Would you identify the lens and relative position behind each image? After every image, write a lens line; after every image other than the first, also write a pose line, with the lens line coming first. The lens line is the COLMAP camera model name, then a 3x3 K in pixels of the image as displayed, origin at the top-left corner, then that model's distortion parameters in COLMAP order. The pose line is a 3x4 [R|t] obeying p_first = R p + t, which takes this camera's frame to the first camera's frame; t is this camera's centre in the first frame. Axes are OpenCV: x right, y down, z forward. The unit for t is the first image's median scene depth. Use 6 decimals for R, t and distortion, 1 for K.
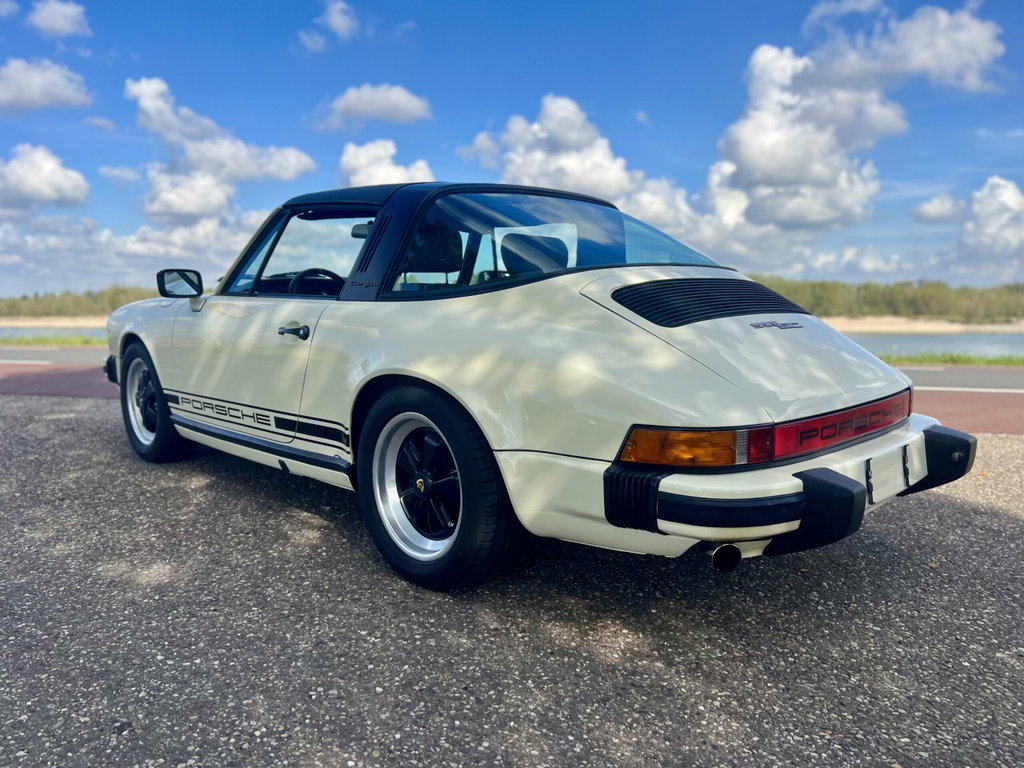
lens RADIAL K [[782.8, 0, 504.6], [0, 782.8, 398.6], [0, 0, 1]] dist [0.034024, -0.041735]
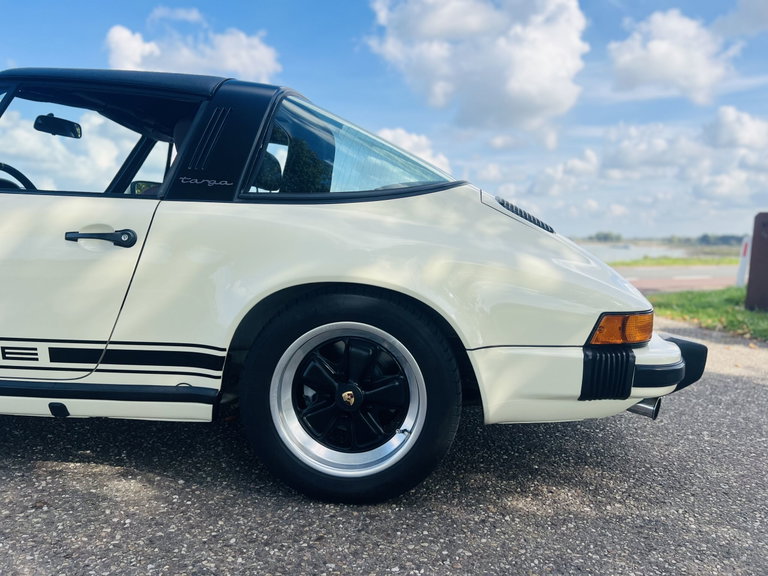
lens RADIAL K [[587.1, 0, 389.3], [0, 587.1, 297.4], [0, 0, 1]] dist [0.034024, -0.041735]
pose [[0.746388, -0.056302, 0.663126, -0.482637], [0.060532, 0.998028, 0.016604, -0.018127], [-0.662753, 0.027747, 0.748324, 0.387006]]
